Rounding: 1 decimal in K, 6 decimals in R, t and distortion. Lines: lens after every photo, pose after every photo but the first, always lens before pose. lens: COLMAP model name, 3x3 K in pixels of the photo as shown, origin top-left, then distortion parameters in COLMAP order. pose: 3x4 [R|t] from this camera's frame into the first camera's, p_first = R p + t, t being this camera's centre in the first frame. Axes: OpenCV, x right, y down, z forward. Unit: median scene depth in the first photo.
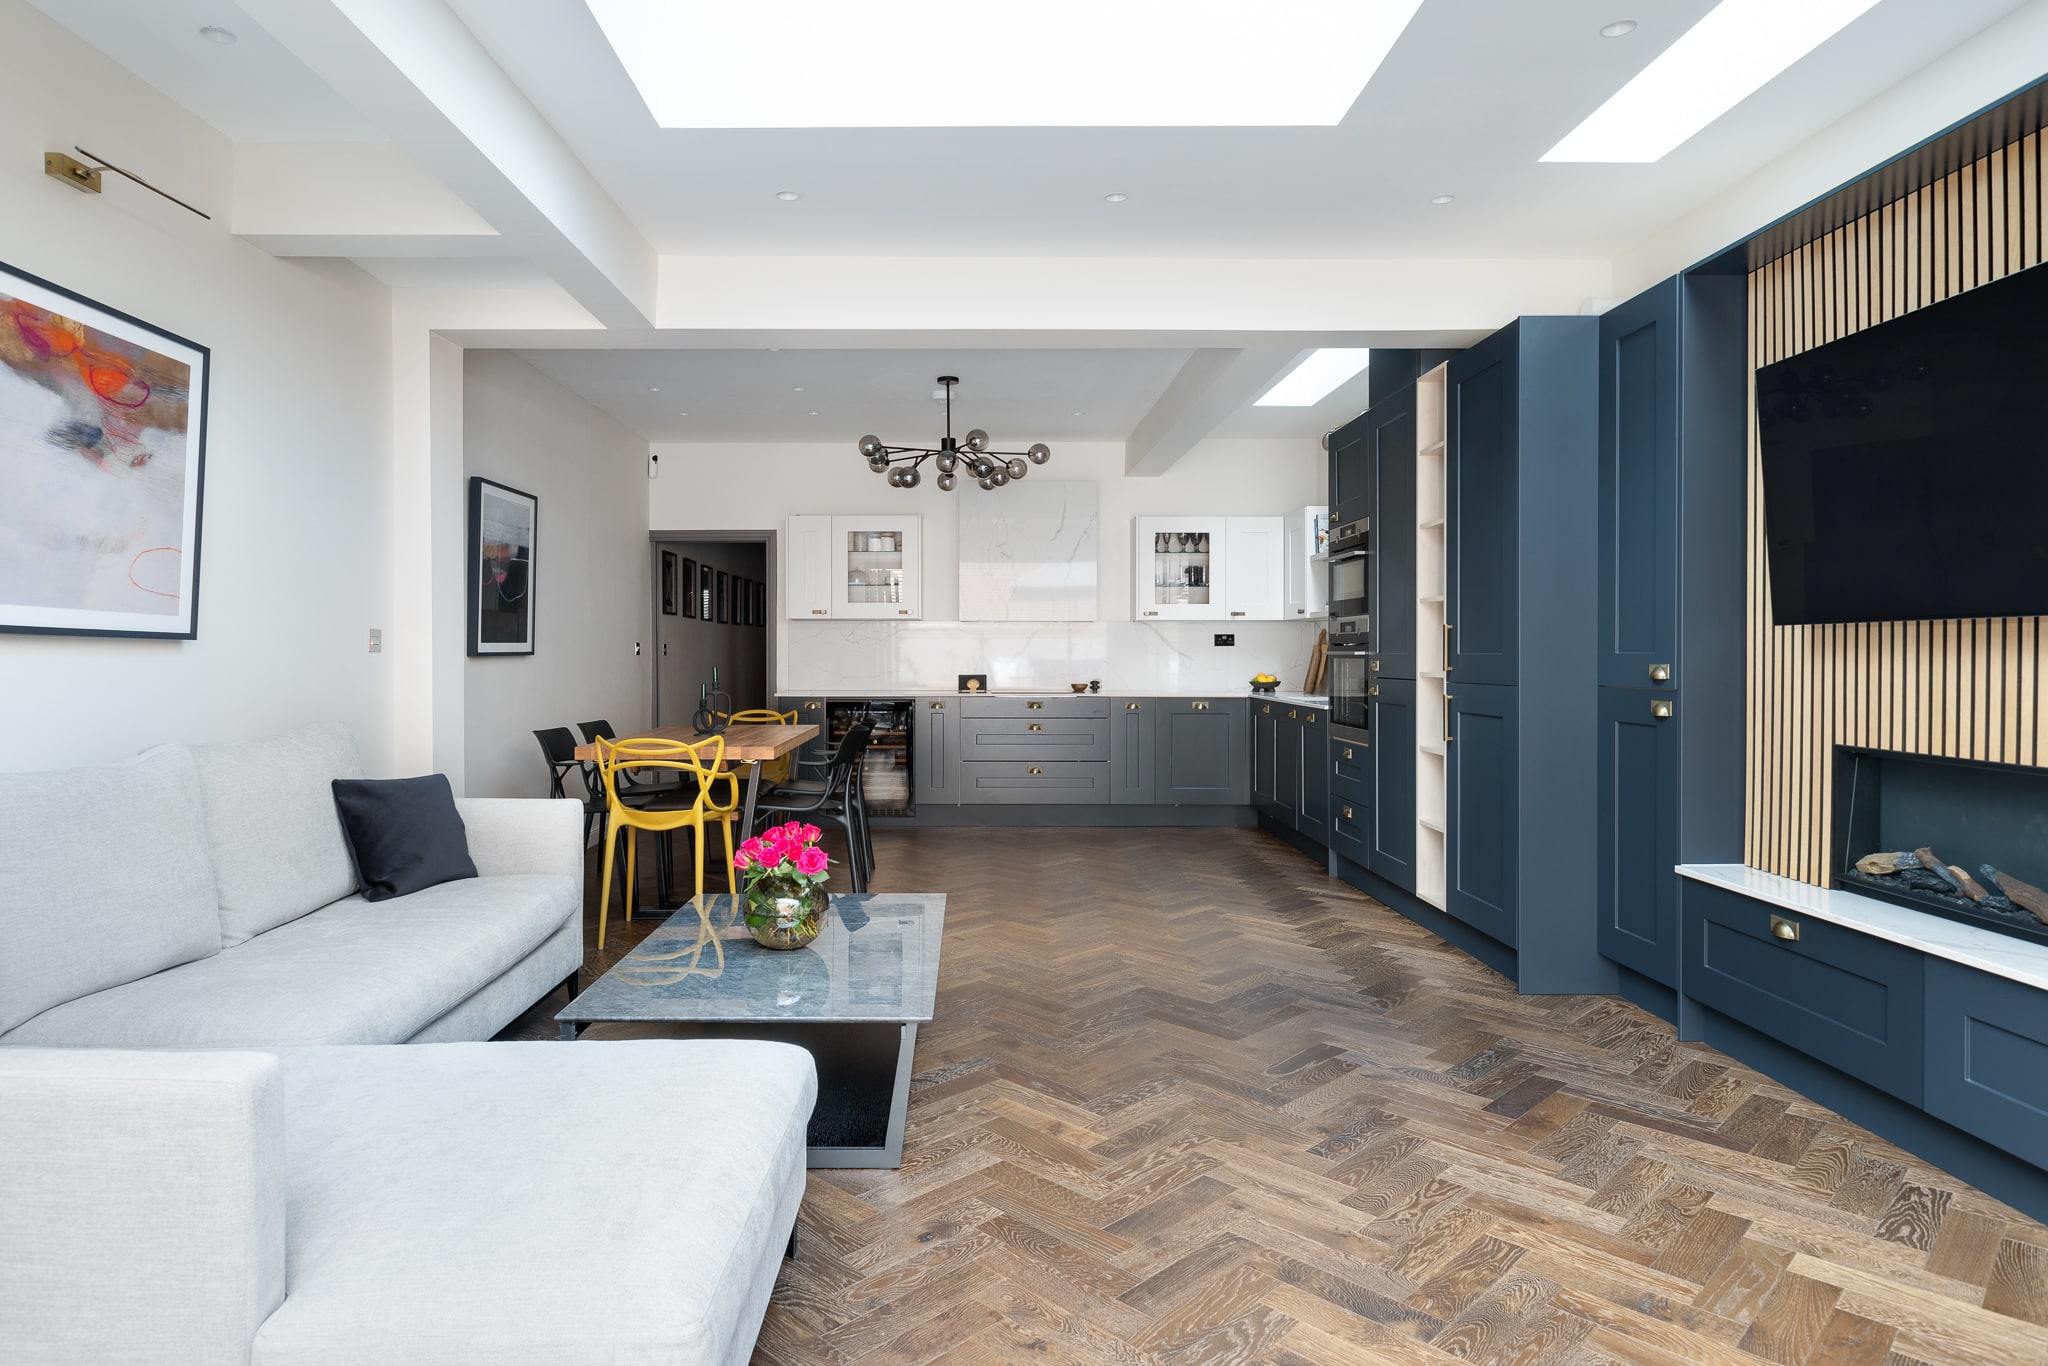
lens RADIAL K [[1226.6, 0, 967.7], [0, 1226.6, 657.4], [0, 0, 1]] dist [-0.000891, -0.000205]
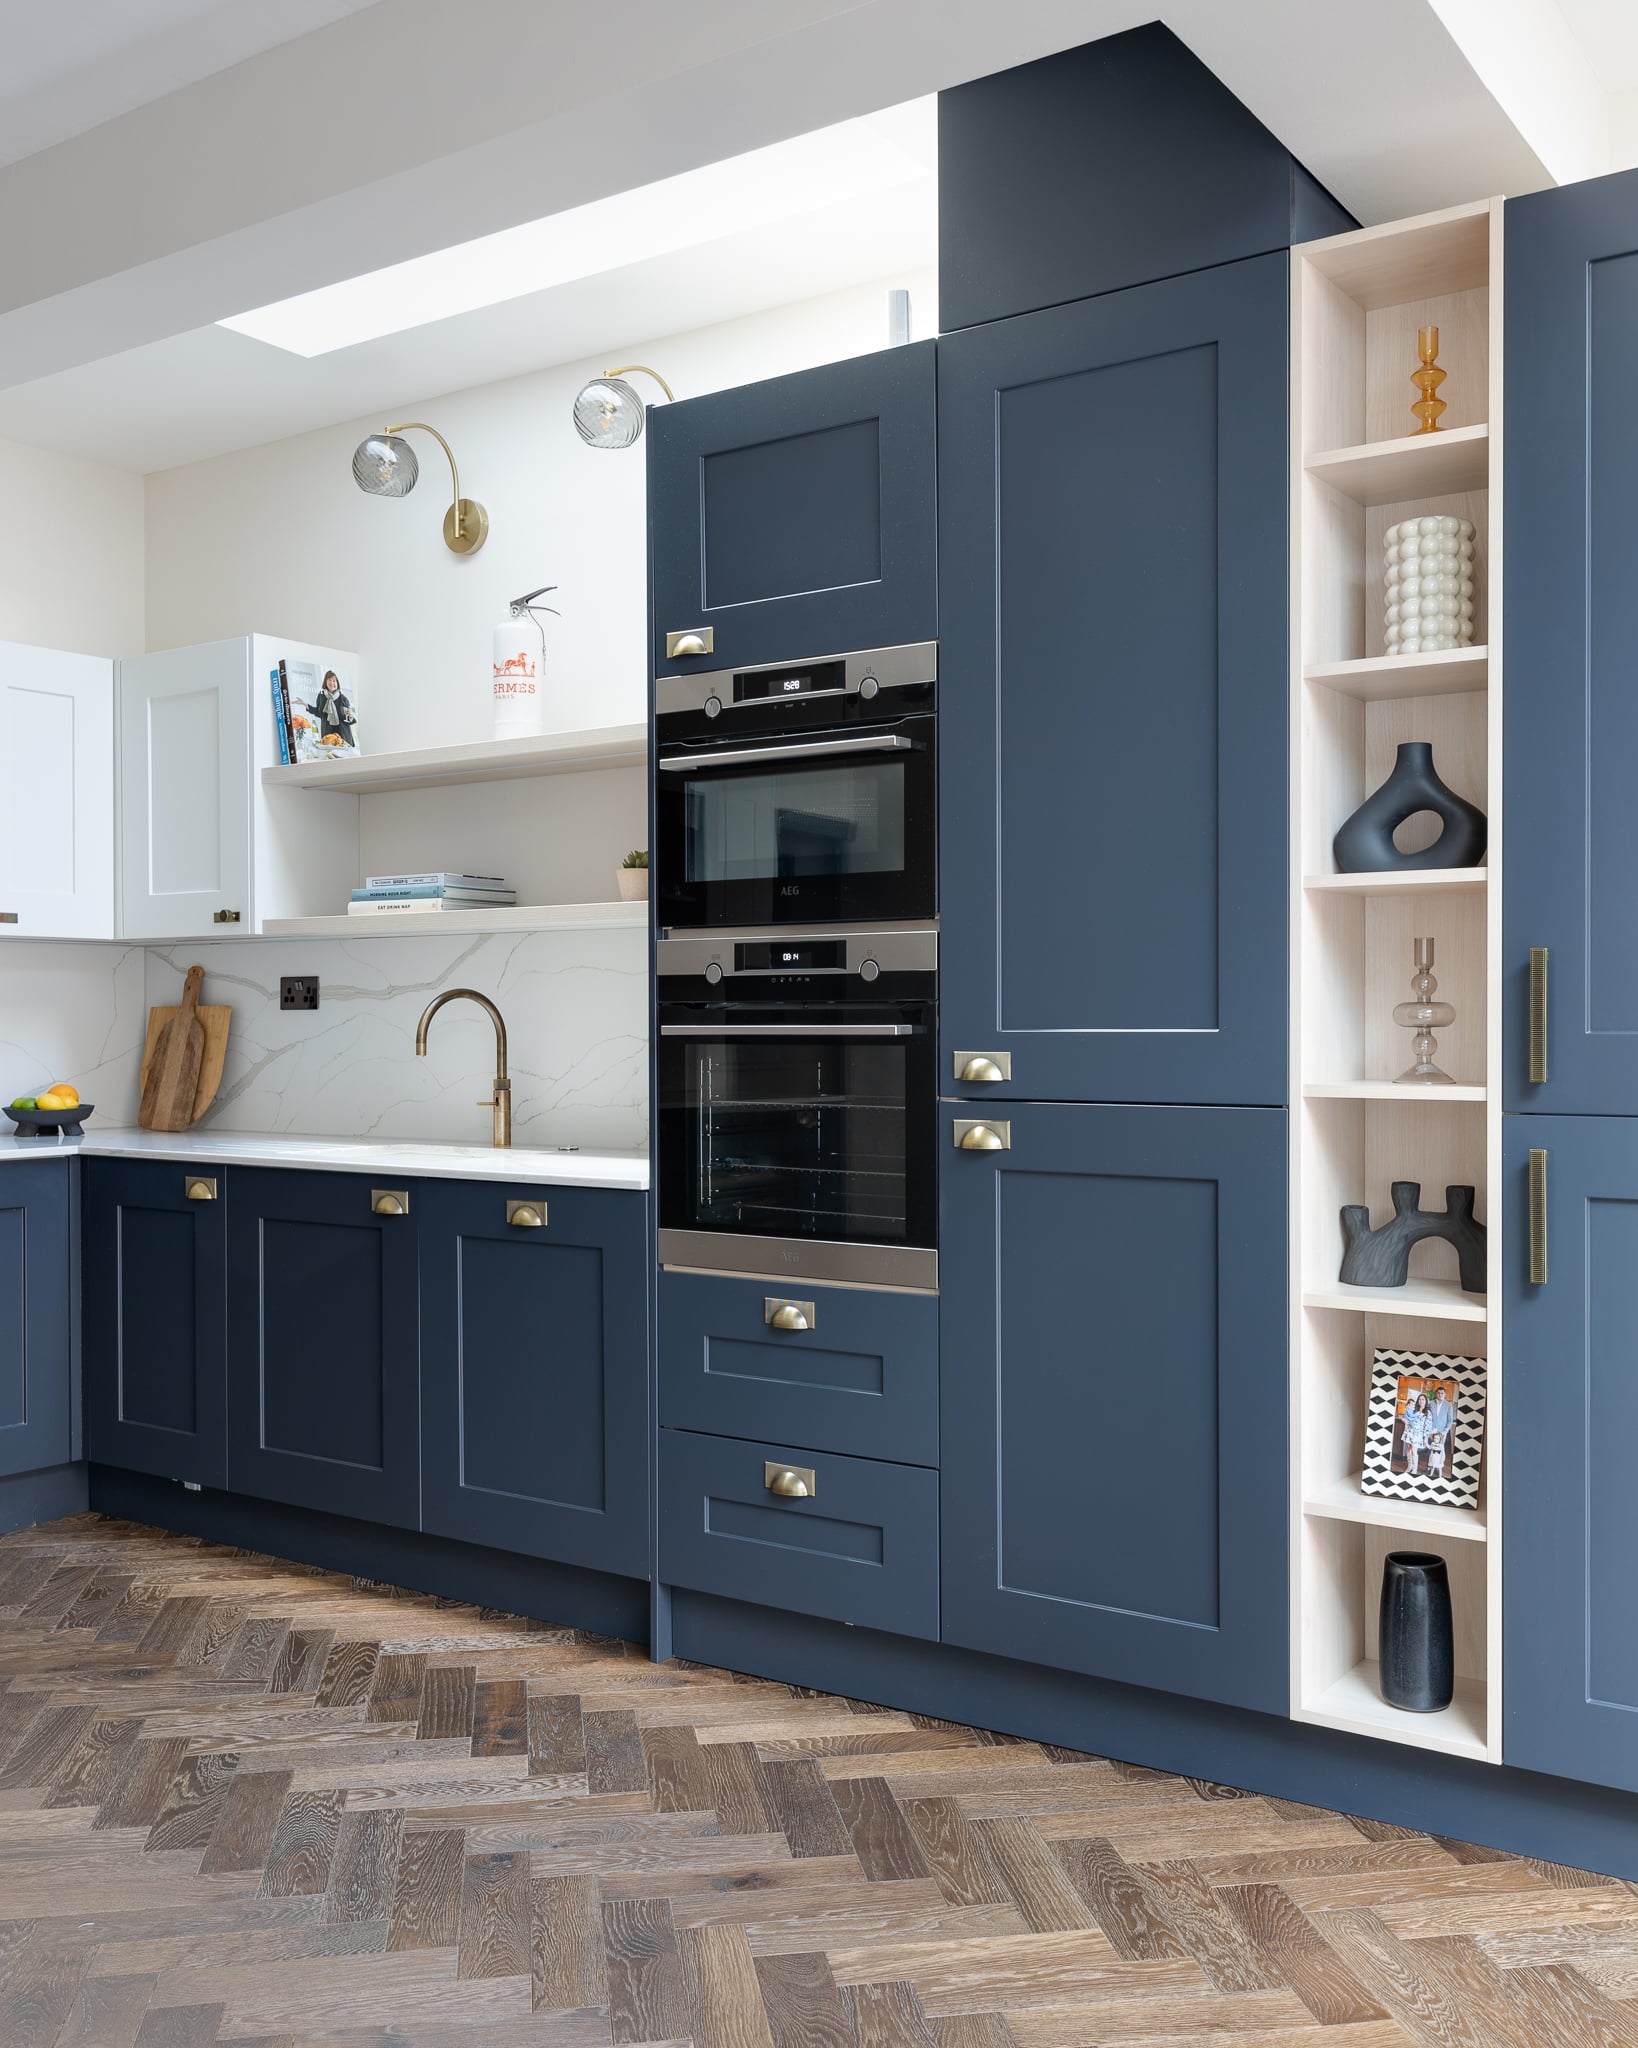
lens RADIAL K [[1903.7, 0, 856.5], [0, 1903.7, 1041.5], [0, 0, 1]] dist [0.004318, -0.012067]
pose [[0.559875, -0.008531, 0.828533, -0.093802], [0.004128, 0.999963, 0.007507, -0.002931], [-0.828567, -0.000783, 0.559889, 0.486844]]
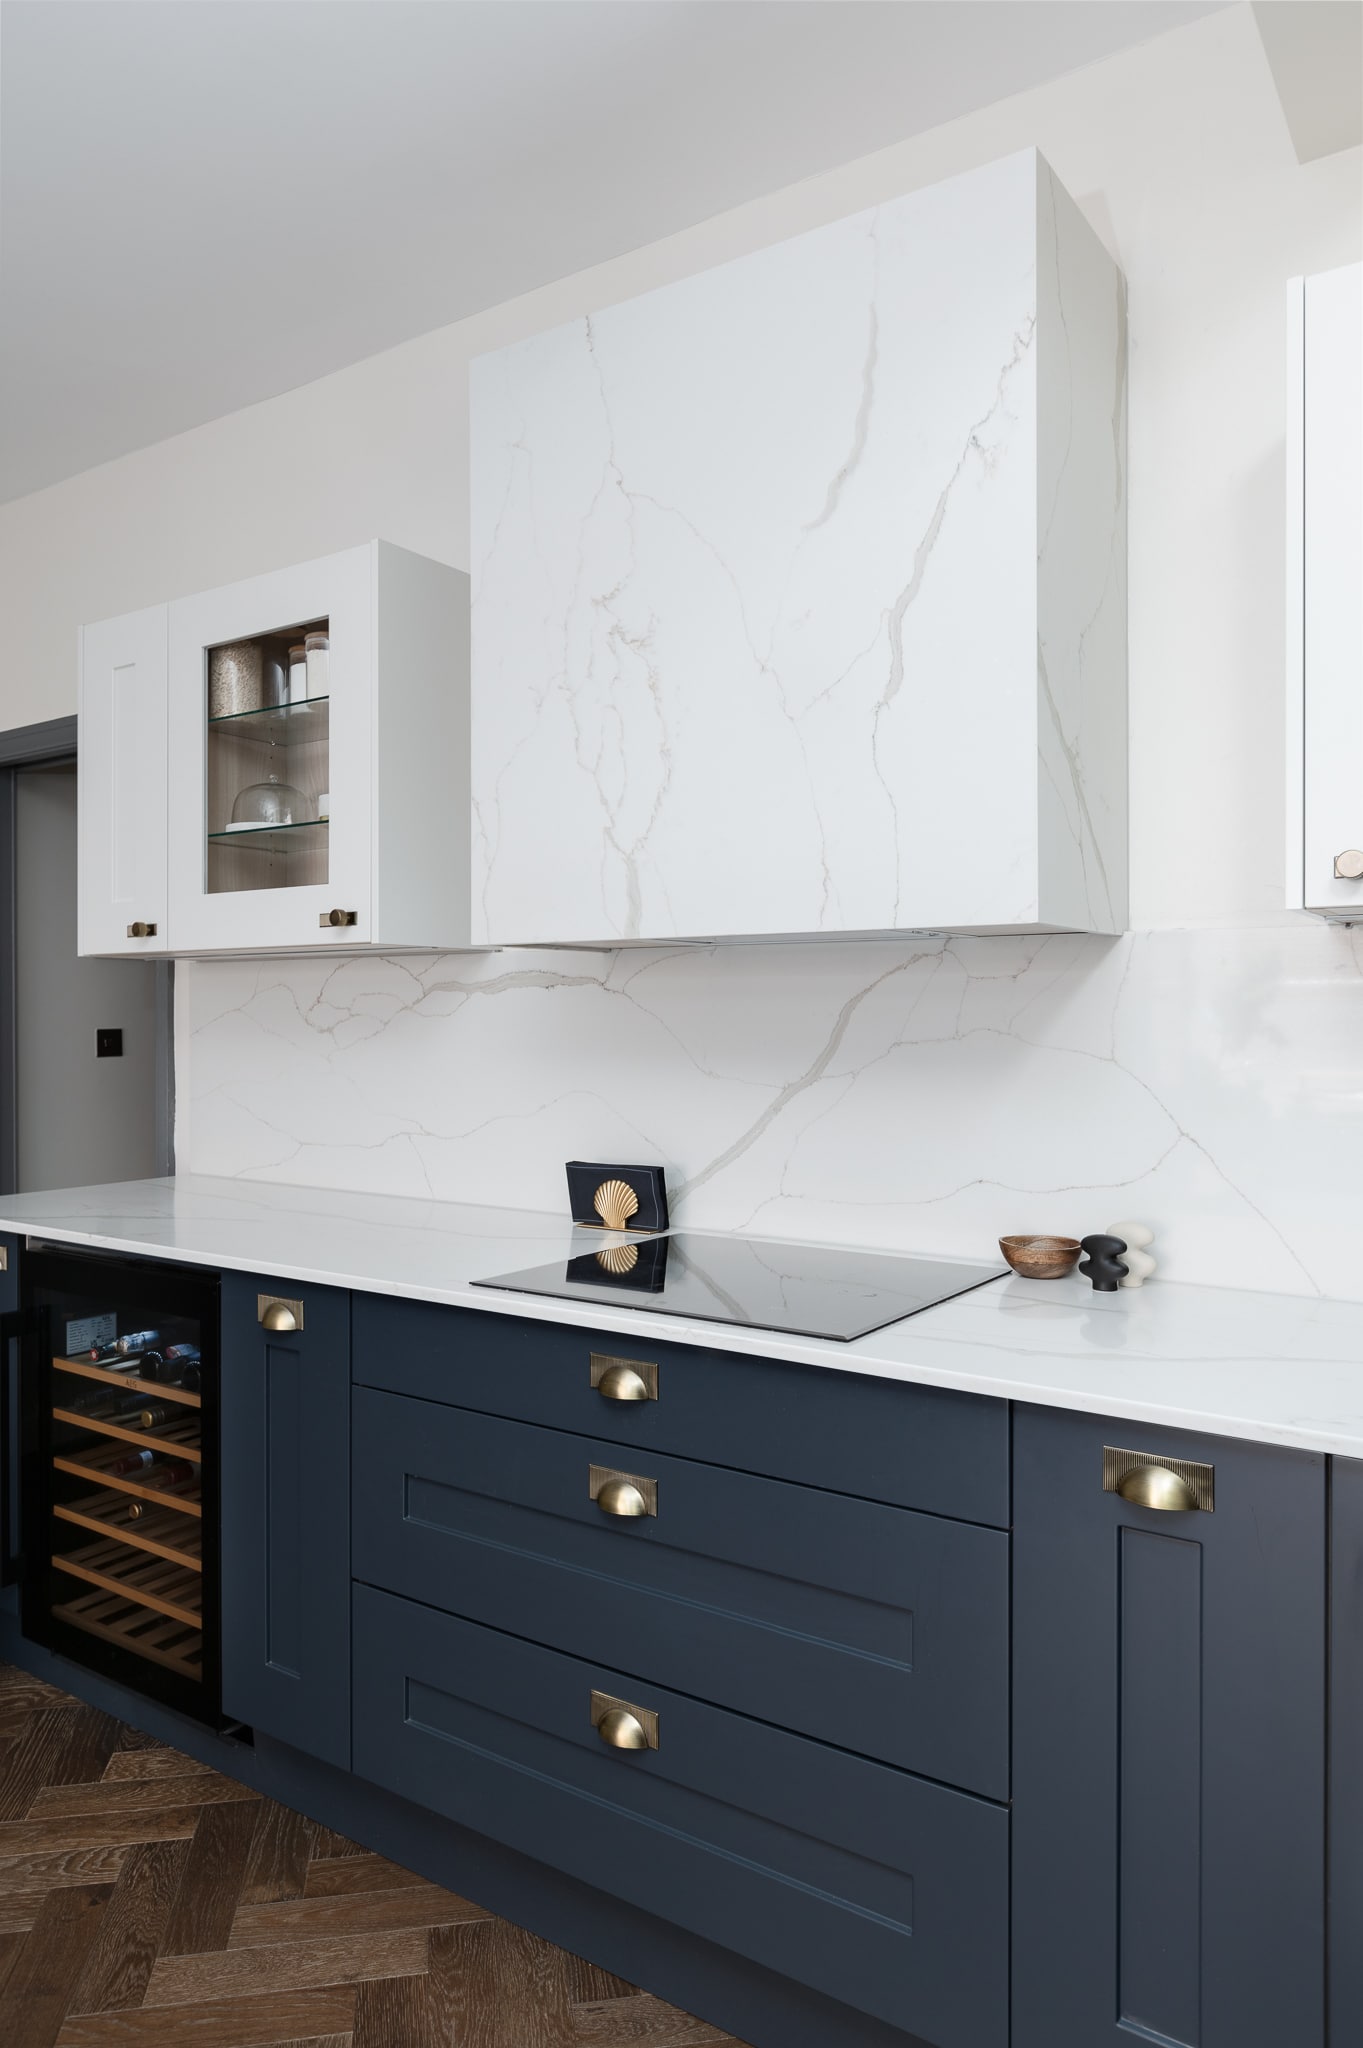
lens RADIAL K [[1311.0, 0, 680.3], [0, 1311.0, 1017.9], [0, 0, 1]] dist [-0.002930, -0.001202]
pose [[0.831010, 0.001316, -0.556256, 0.166243], [-0.000386, 0.999998, 0.001790, -0.016017], [0.556257, -0.001272, 0.831009, 0.800949]]
